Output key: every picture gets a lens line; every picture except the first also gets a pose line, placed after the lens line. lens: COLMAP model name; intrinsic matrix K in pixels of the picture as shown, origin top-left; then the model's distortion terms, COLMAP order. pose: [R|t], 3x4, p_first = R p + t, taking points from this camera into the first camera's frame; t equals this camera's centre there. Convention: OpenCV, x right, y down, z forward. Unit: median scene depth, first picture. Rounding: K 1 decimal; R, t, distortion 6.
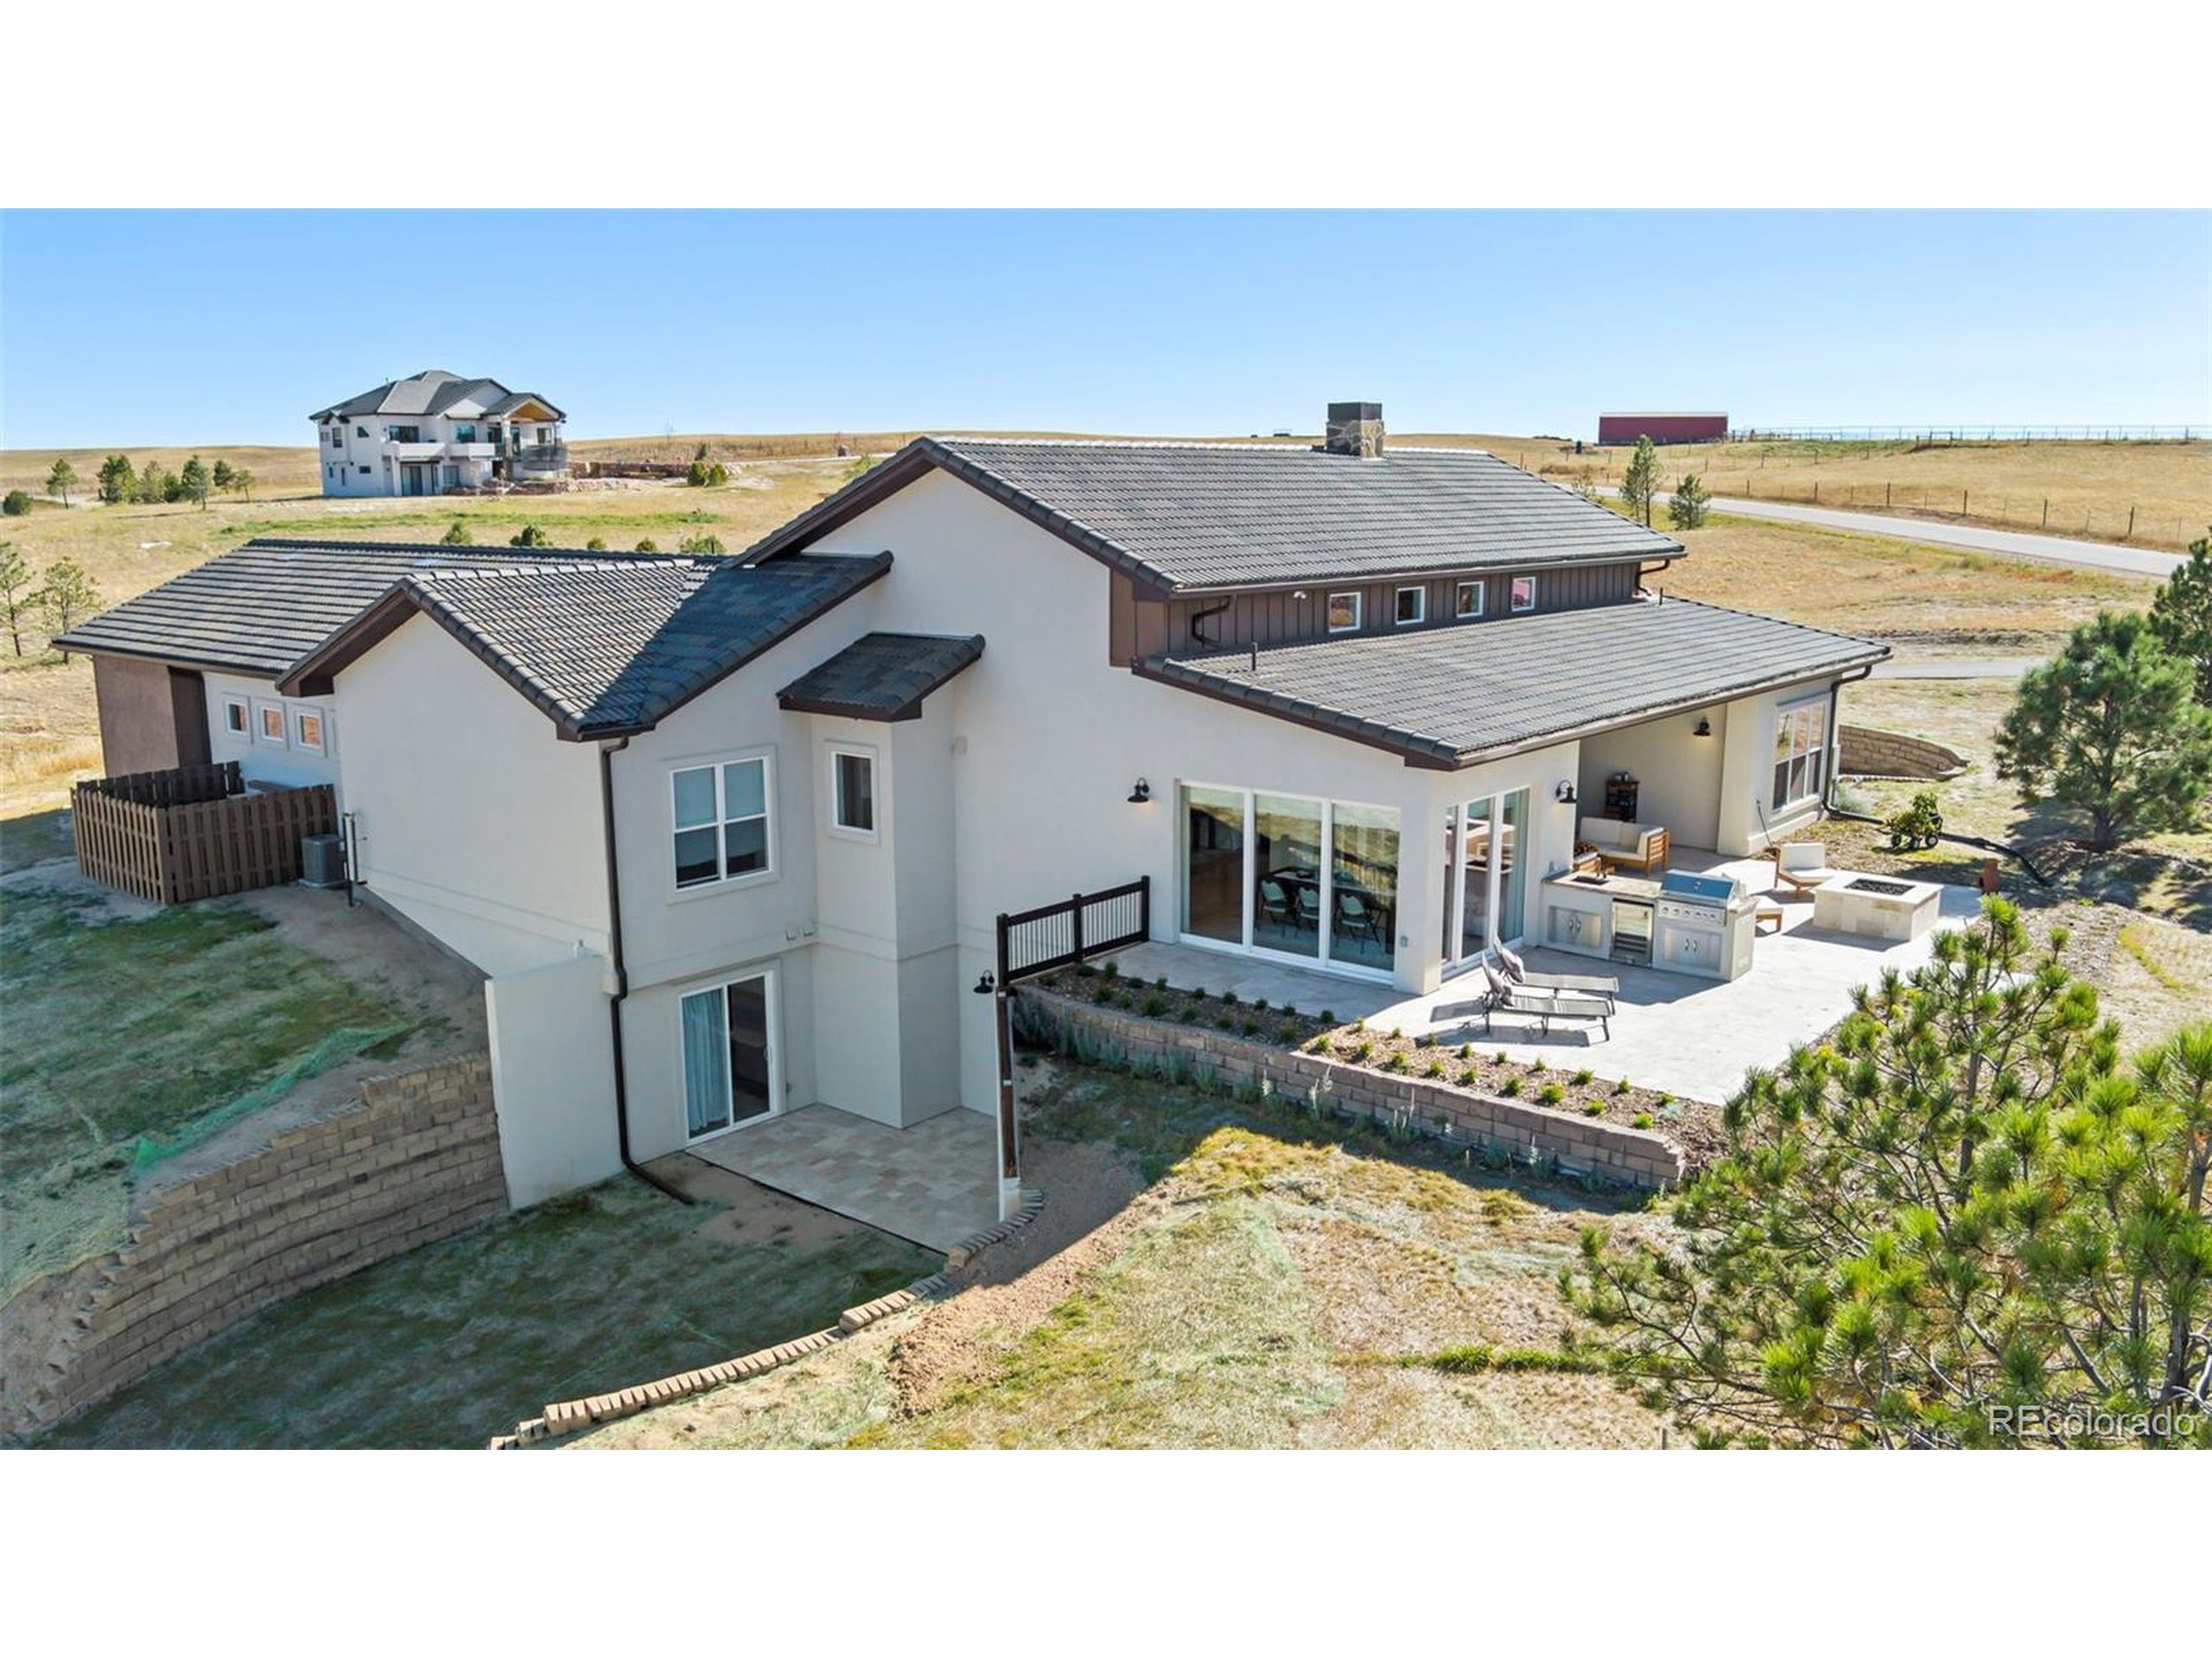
lens RADIAL K [[1781.2, 0, 1102.9], [0, 1781.2, 873.9], [0, 0, 1]] dist [-0.046758, -0.002404]
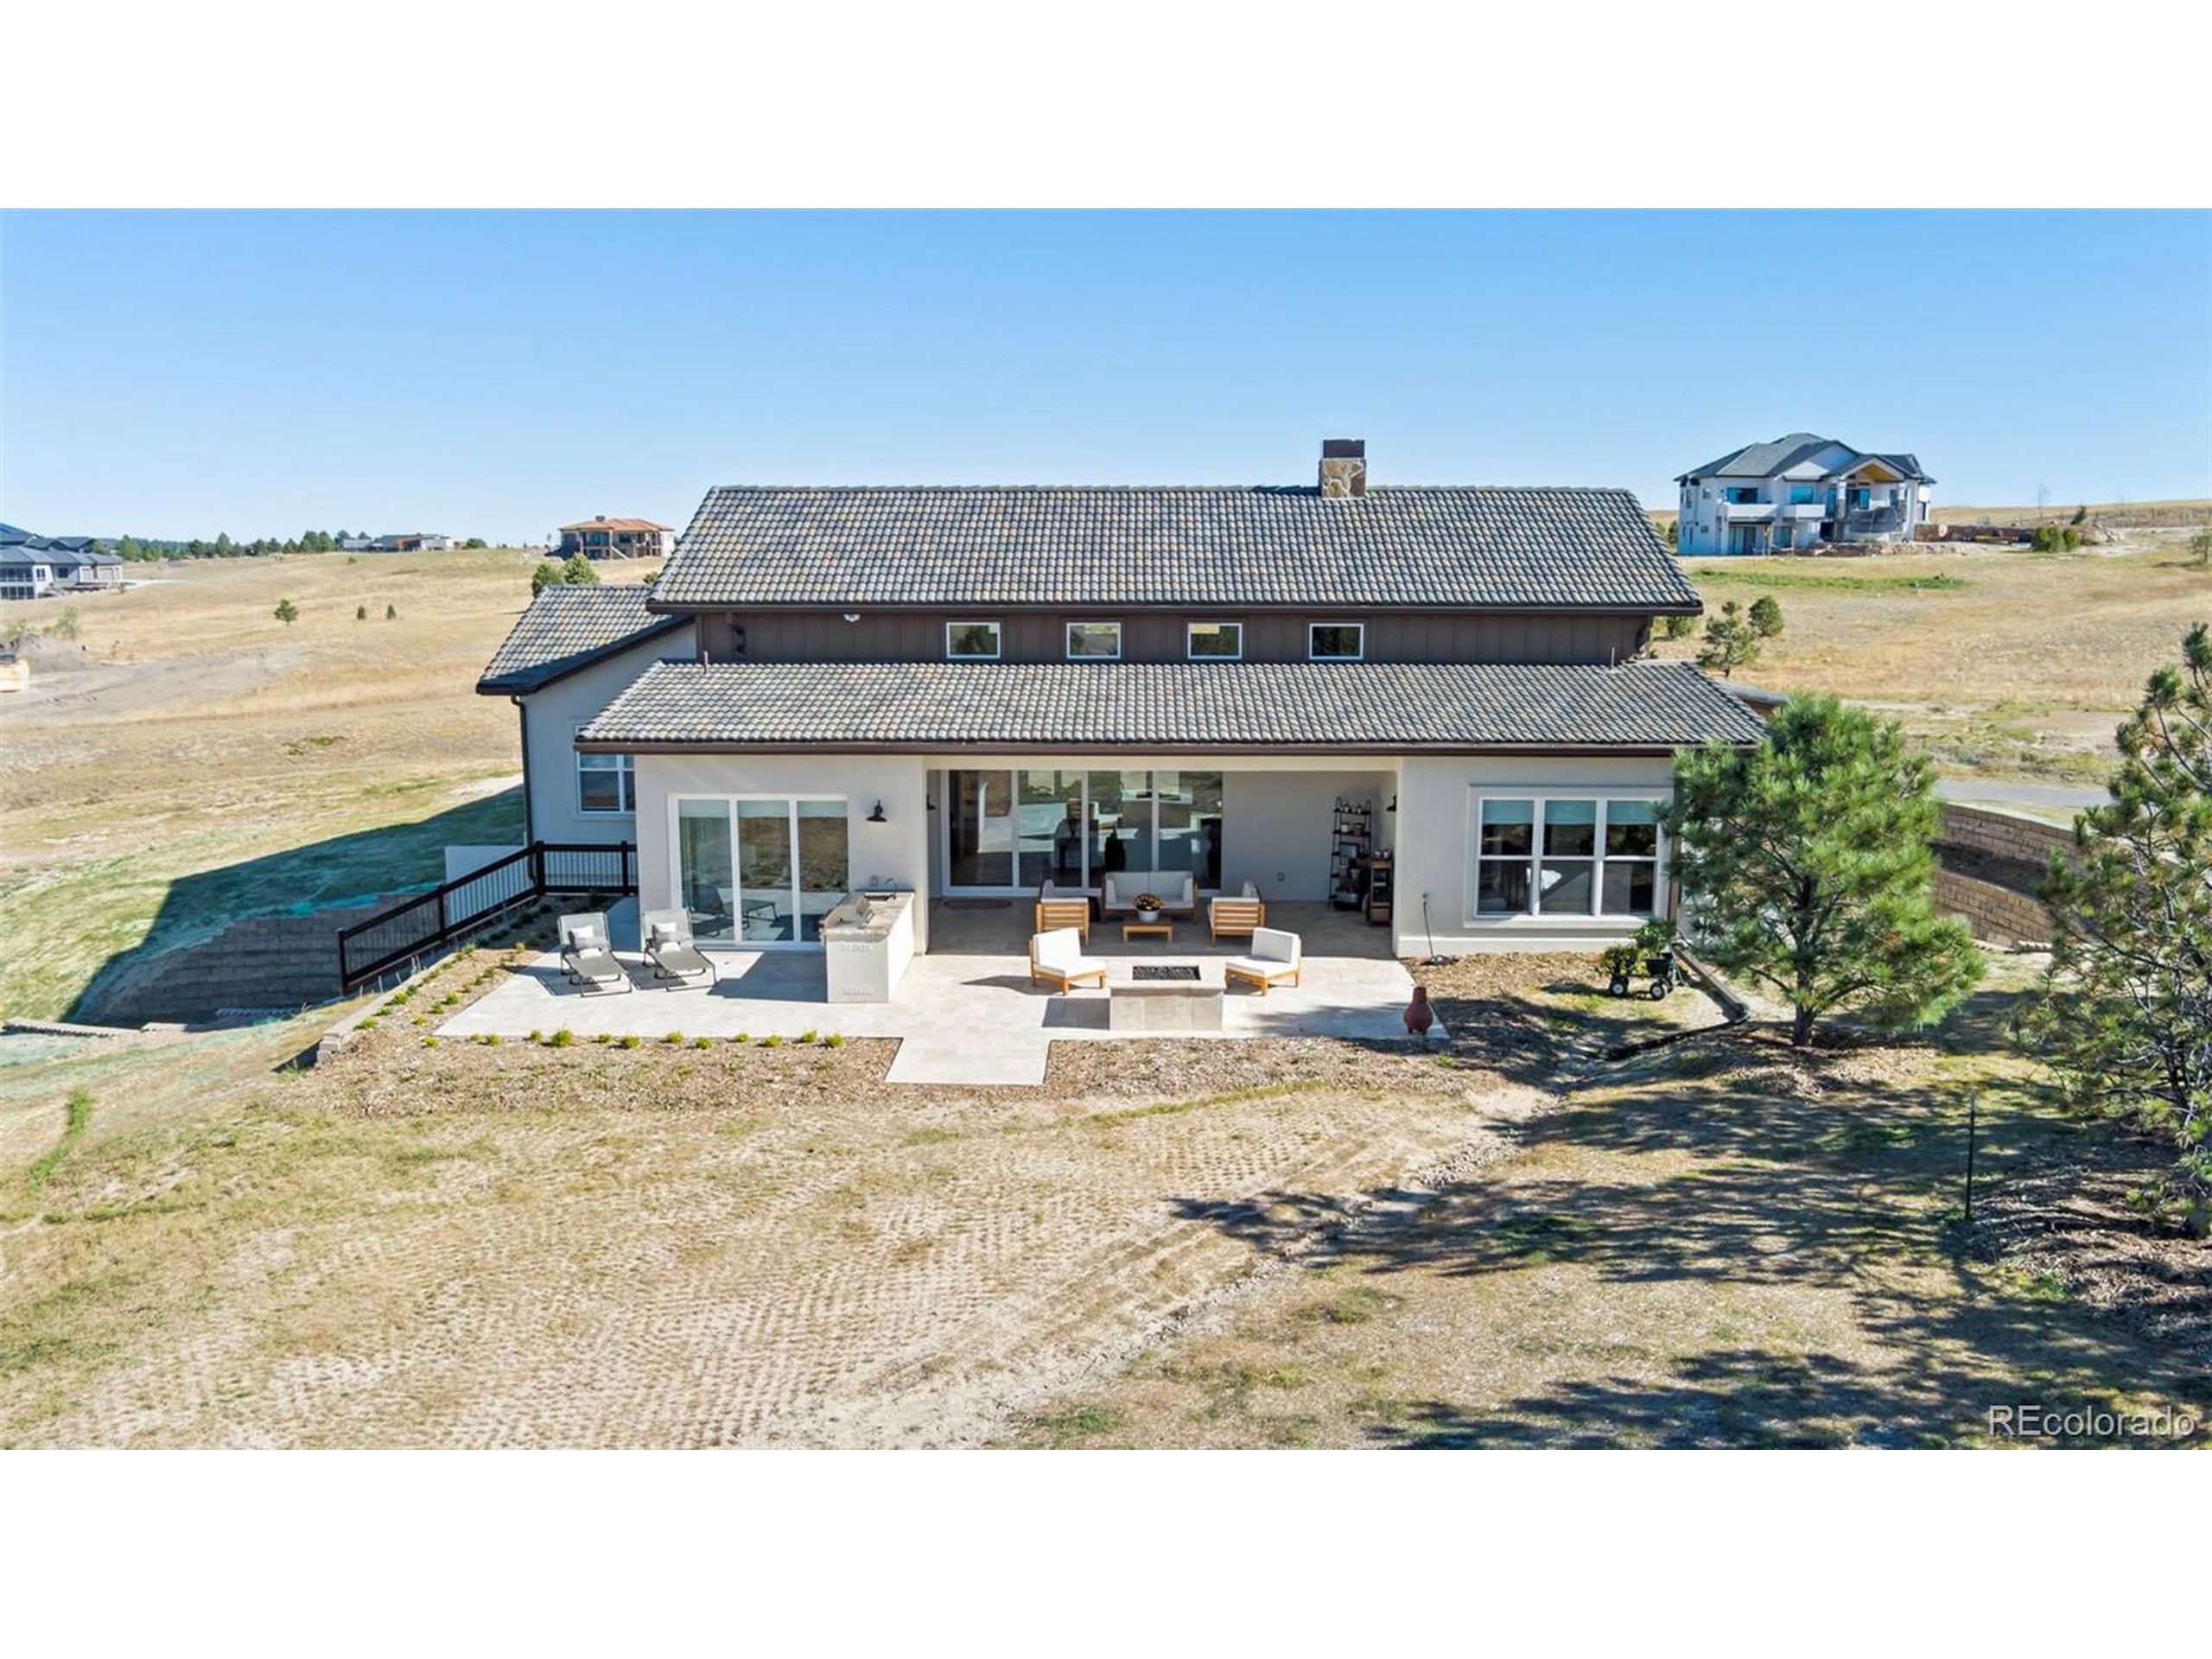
lens RADIAL K [[1781.2, 0, 1102.9], [0, 1781.2, 873.9], [0, 0, 1]] dist [-0.046758, -0.002404]
pose [[0.627313, 0.145095, -0.765132, 0.190942], [-0.172802, 0.983932, 0.044911, -0.013082], [0.759354, 0.104043, 0.642306, 0.073223]]
